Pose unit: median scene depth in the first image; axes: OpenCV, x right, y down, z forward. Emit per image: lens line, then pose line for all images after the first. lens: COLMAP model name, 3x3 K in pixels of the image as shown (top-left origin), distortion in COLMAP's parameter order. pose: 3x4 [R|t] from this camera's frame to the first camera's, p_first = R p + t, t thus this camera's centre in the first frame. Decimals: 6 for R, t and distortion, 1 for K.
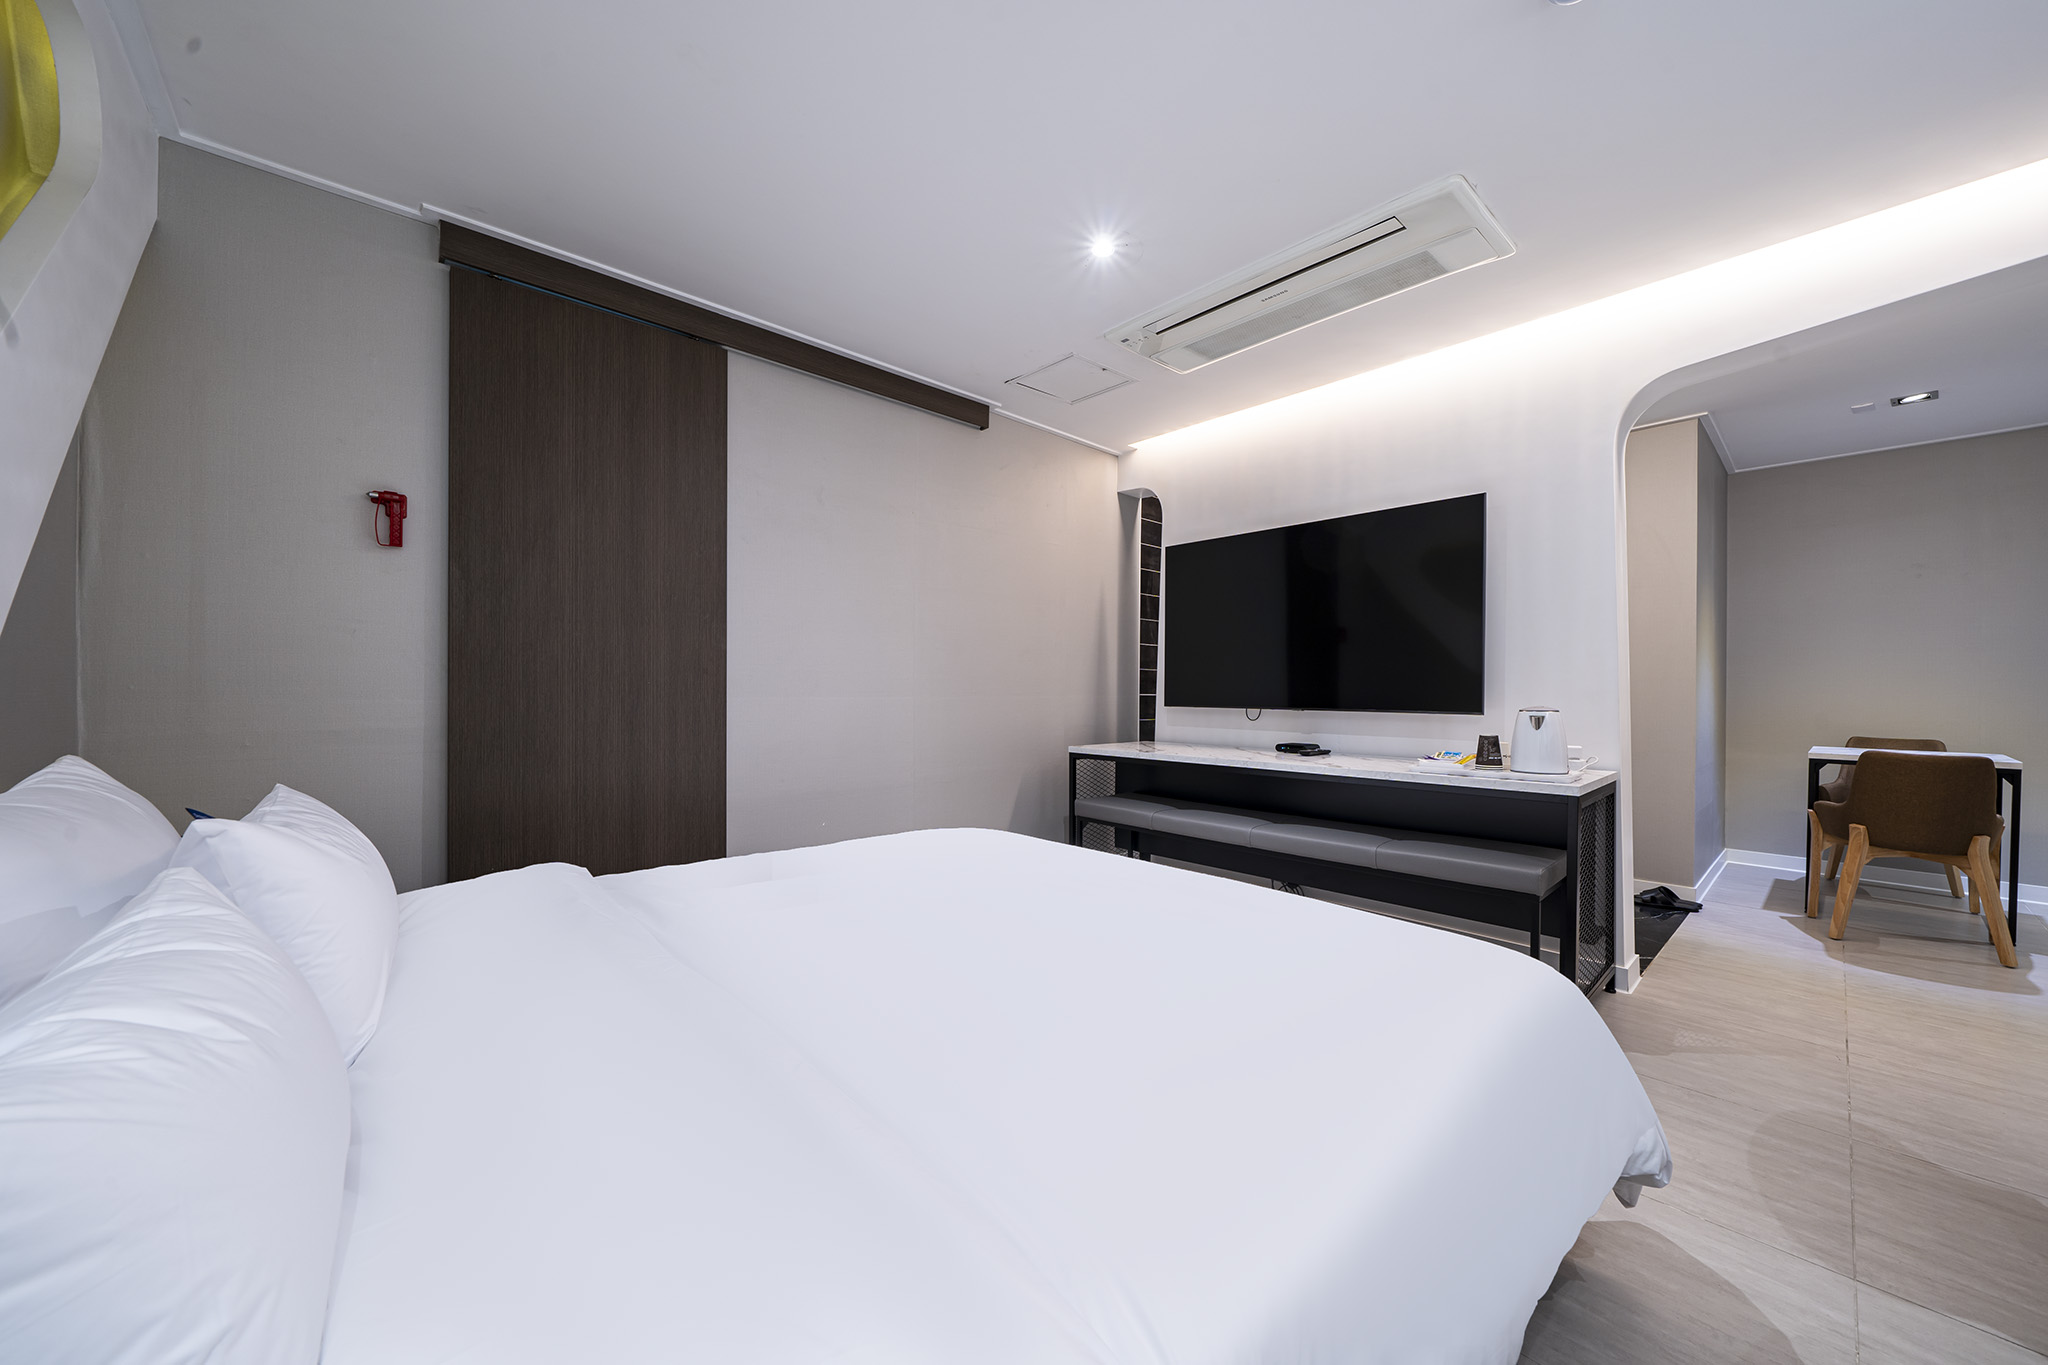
lens RADIAL K [[730.3, 0, 1019.7], [0, 730.3, 688.1], [0, 0, 1]] dist [0.000053, -0.000014]
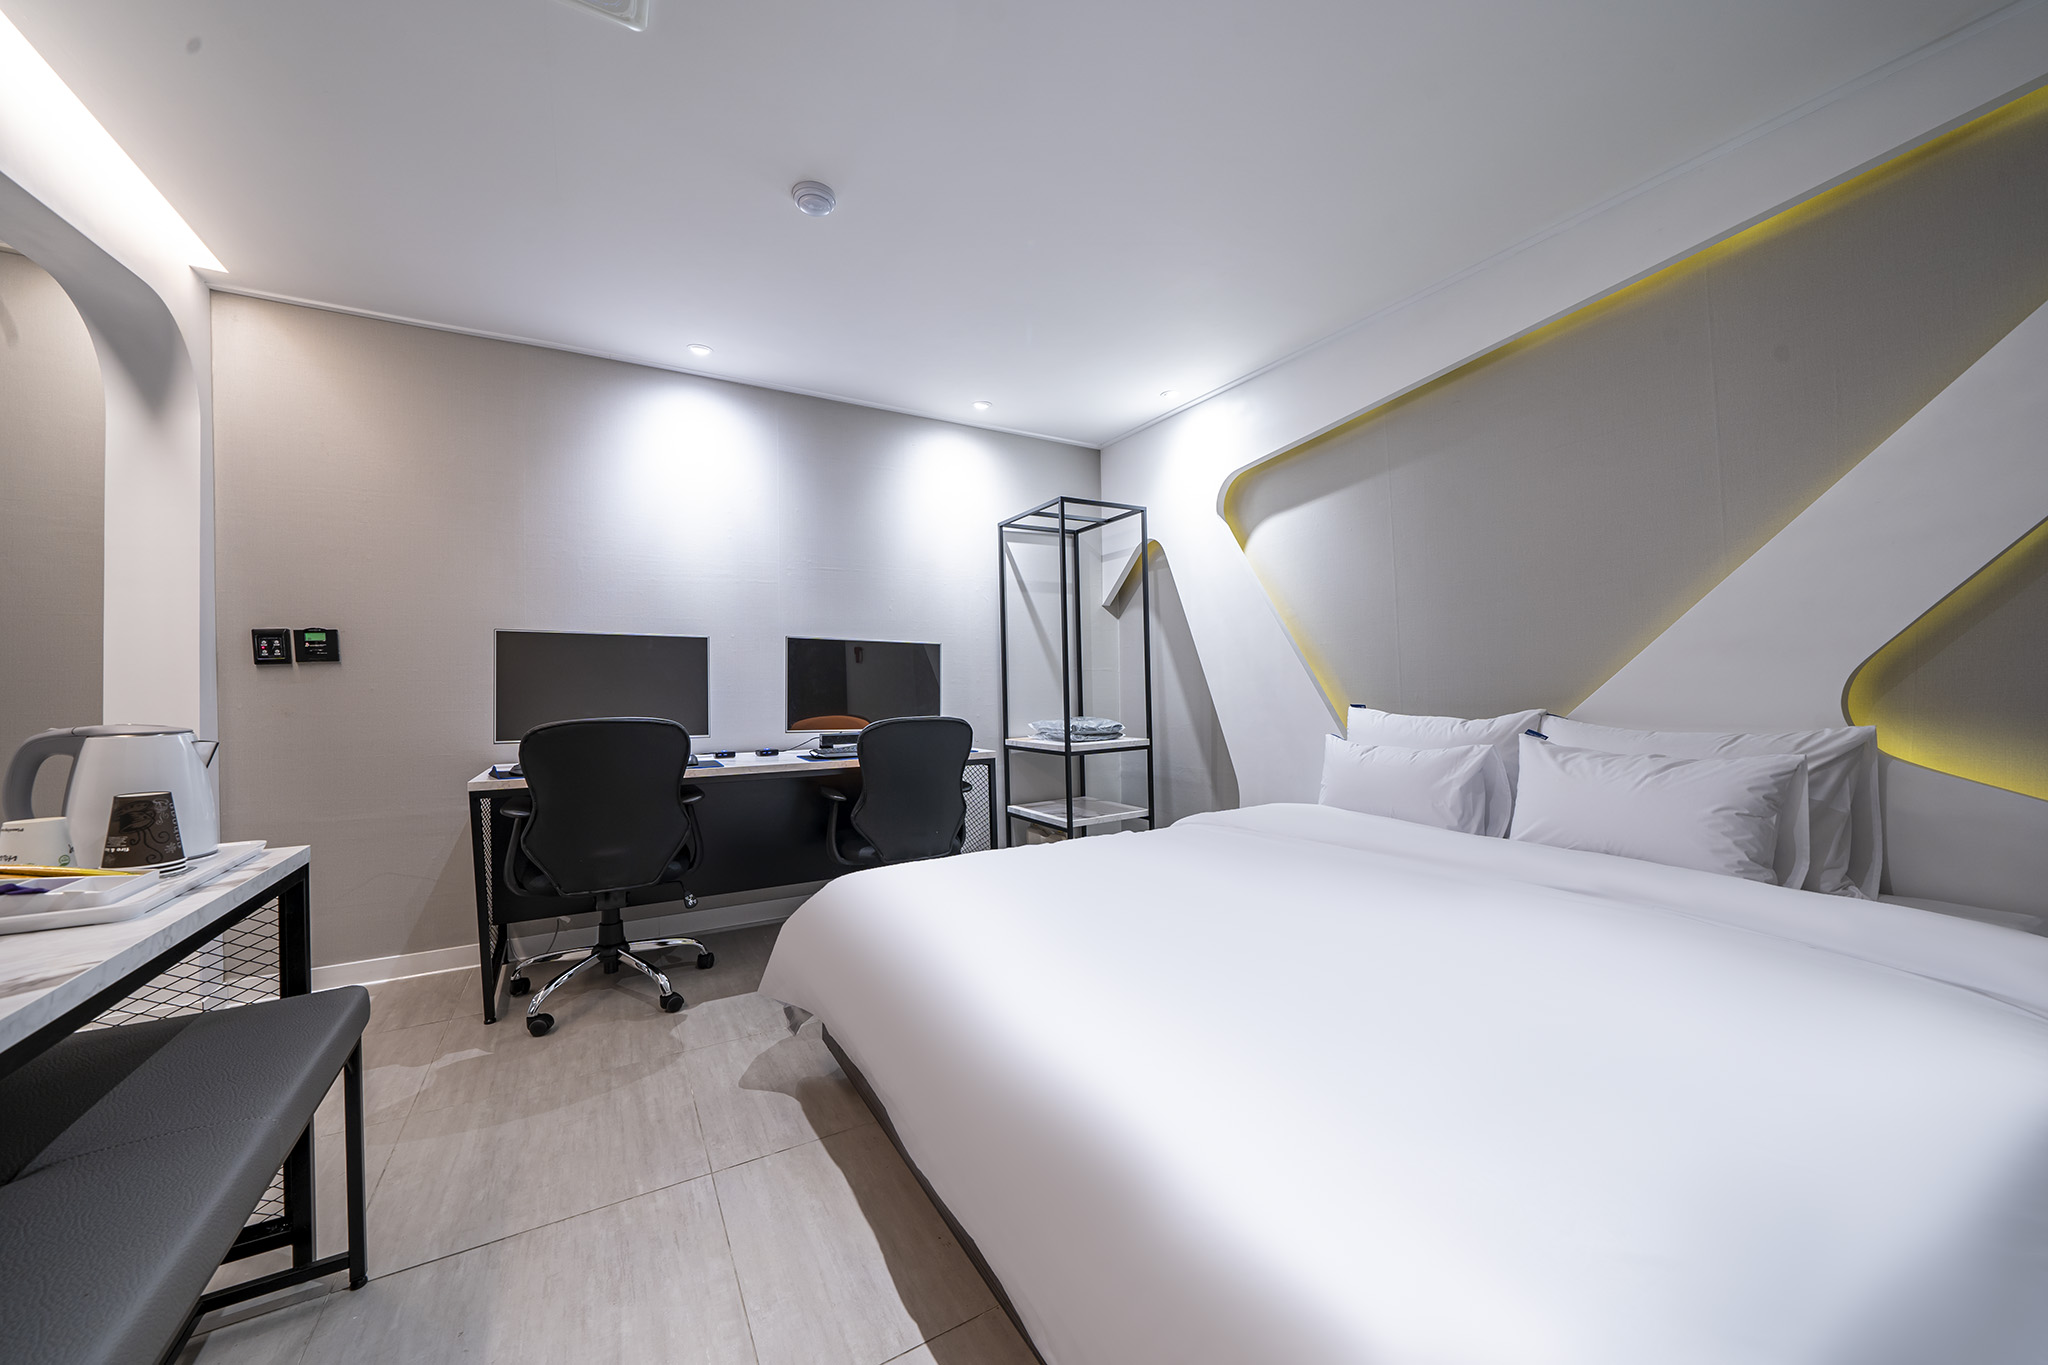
lens RADIAL K [[730.3, 0, 1019.7], [0, 730.3, 688.1], [0, 0, 1]] dist [0.000053, -0.000014]
pose [[-0.977410, 0.017134, 0.210656, 0.028816], [0.016335, 0.999851, -0.005530, 0.012415], [-0.210720, -0.001964, -0.977545, 1.100129]]
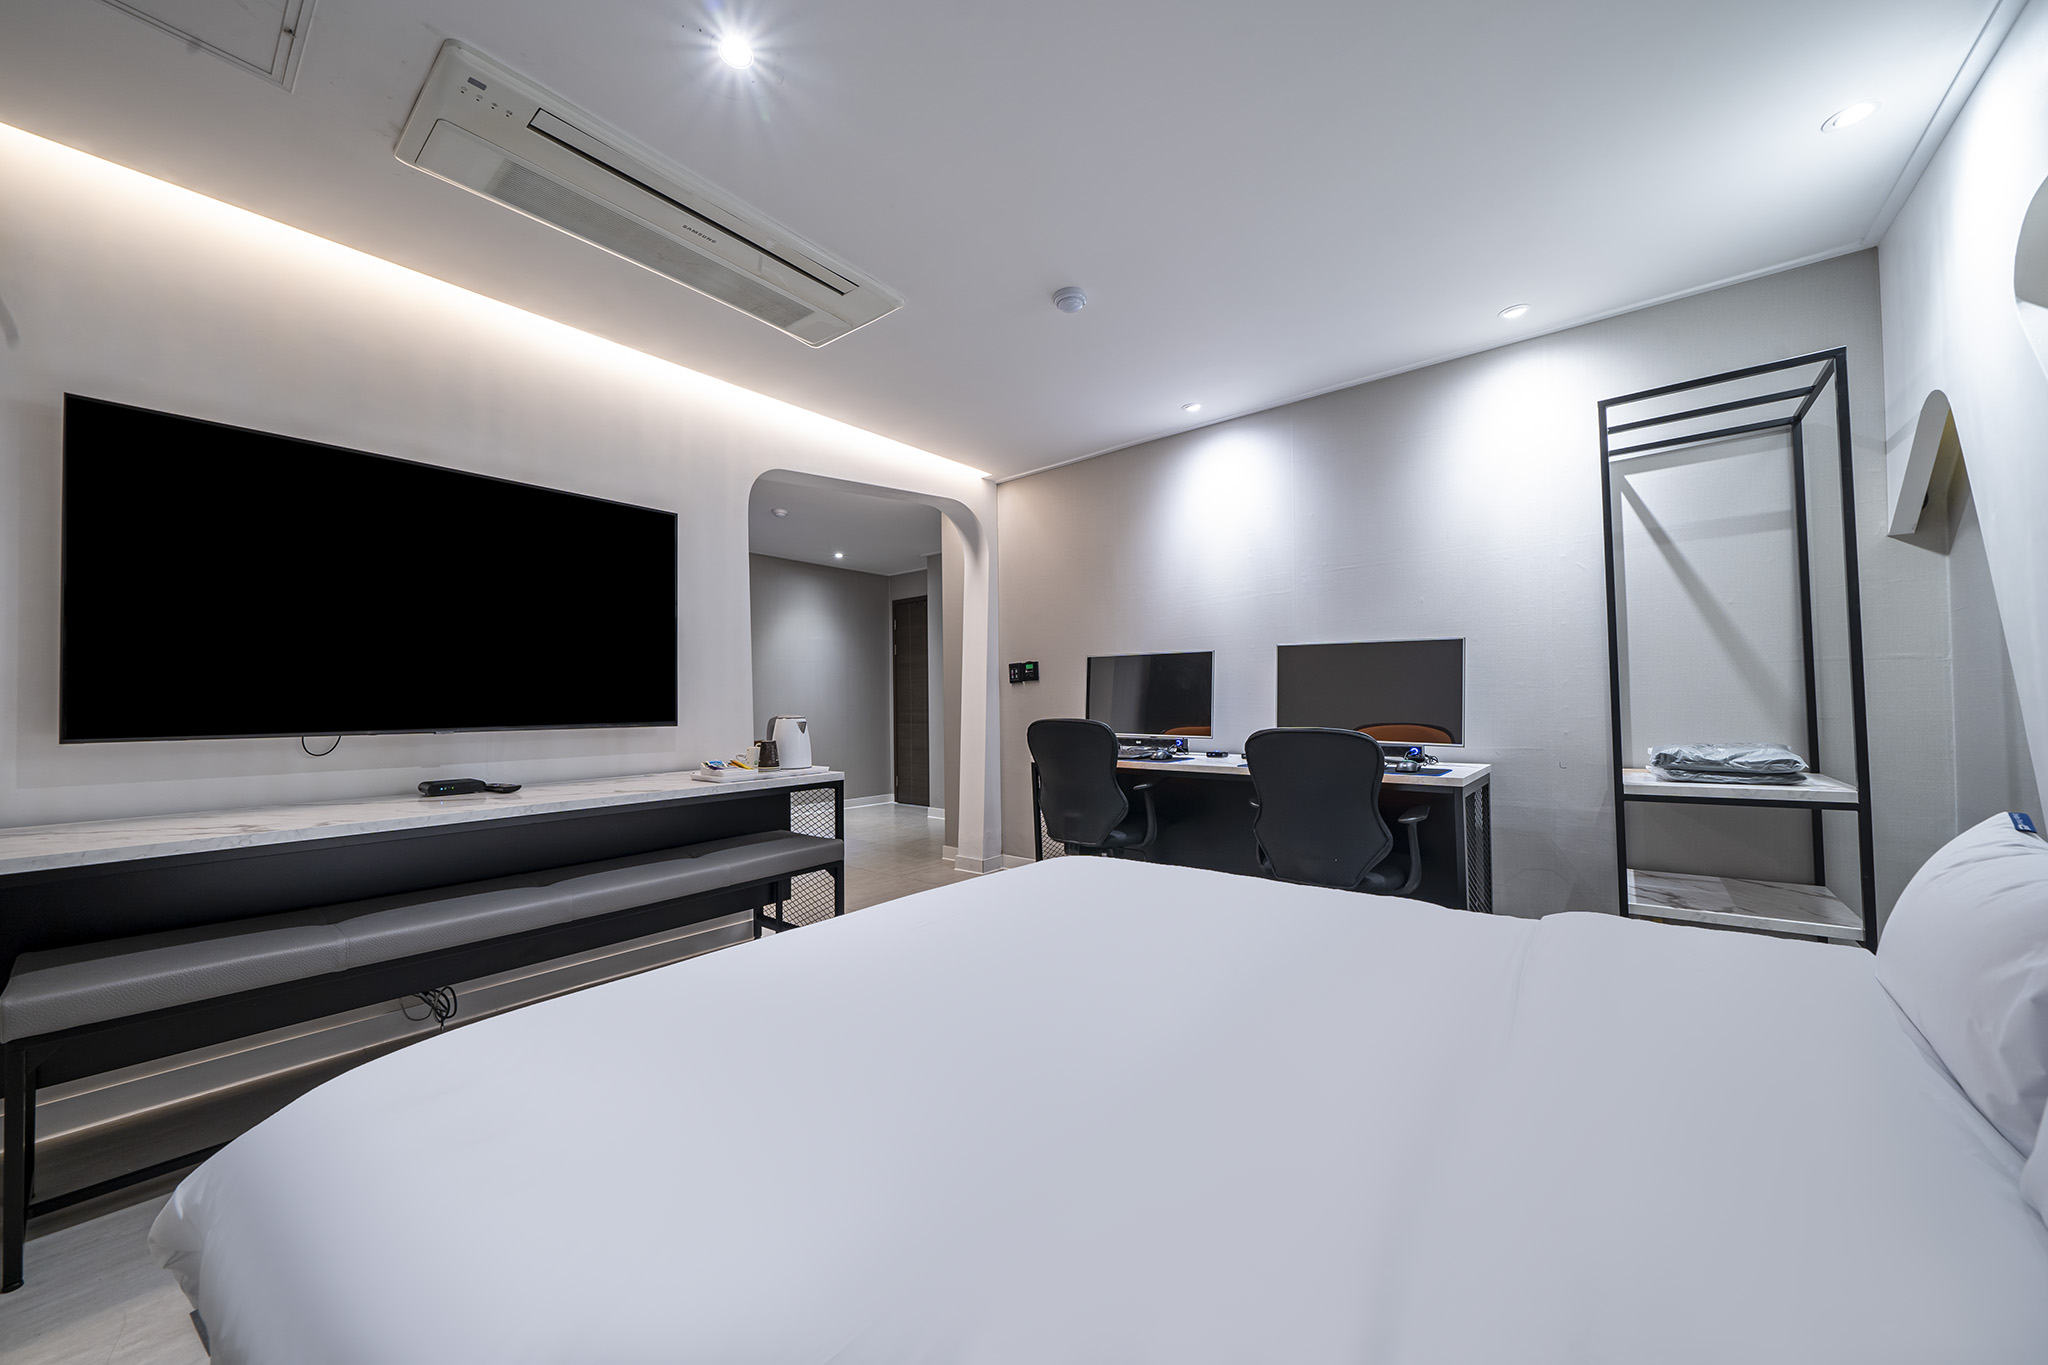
lens RADIAL K [[730.3, 0, 1019.7], [0, 730.3, 688.1], [0, 0, 1]] dist [0.000053, -0.000014]
pose [[-0.149833, 0.024365, 0.988411, -0.457626], [0.011044, 0.999675, -0.022969, 0.011677], [-0.988650, 0.007475, -0.150053, 0.659064]]
